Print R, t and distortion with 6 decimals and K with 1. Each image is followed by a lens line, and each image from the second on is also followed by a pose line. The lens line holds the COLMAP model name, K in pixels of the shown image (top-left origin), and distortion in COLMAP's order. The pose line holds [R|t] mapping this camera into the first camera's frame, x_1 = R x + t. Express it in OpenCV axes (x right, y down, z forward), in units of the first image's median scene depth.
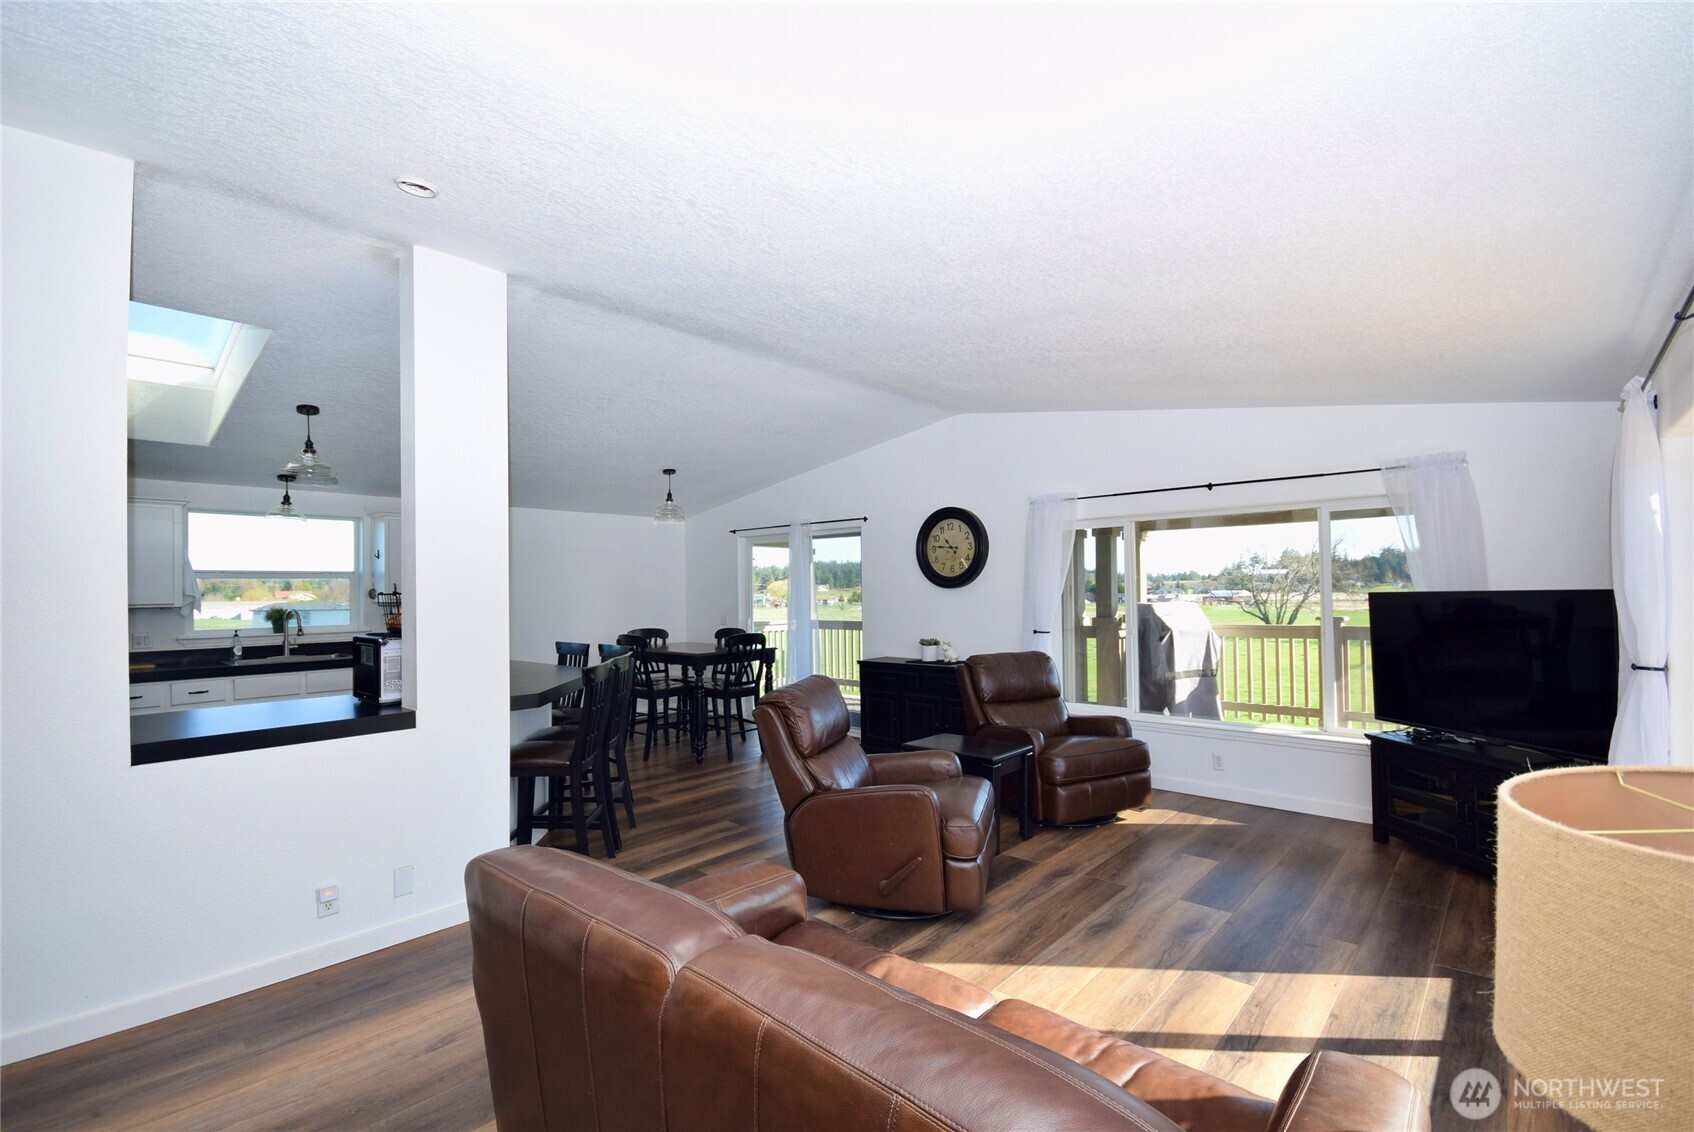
lens RADIAL K [[743.1, 0, 840.5], [0, 743.1, 579.0], [0, 0, 1]] dist [0.000788, -0.006685]
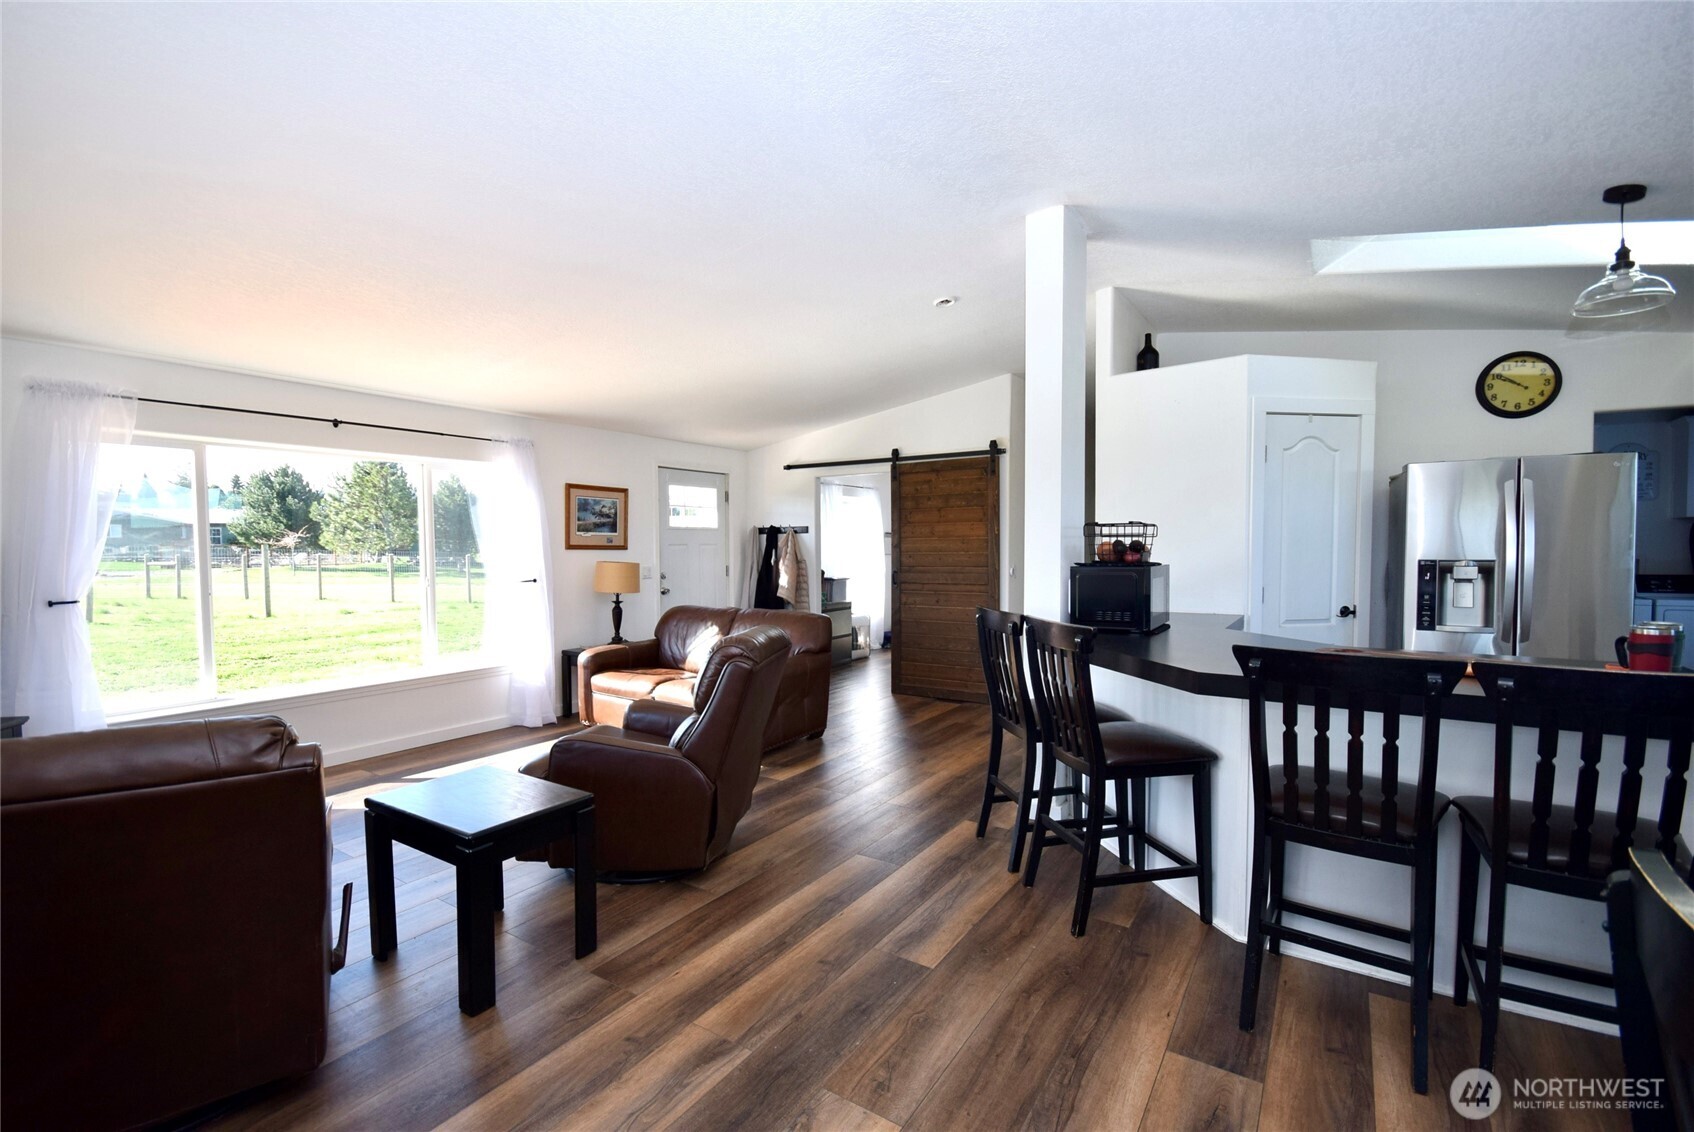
lens RADIAL K [[743.1, 0, 840.5], [0, 743.1, 579.0], [0, 0, 1]] dist [0.000788, -0.006685]
pose [[-0.987917, 0.024610, -0.153016, -0.015228], [0.020465, 0.999381, 0.028599, 0.034142], [0.153625, 0.025122, -0.987810, 1.174300]]
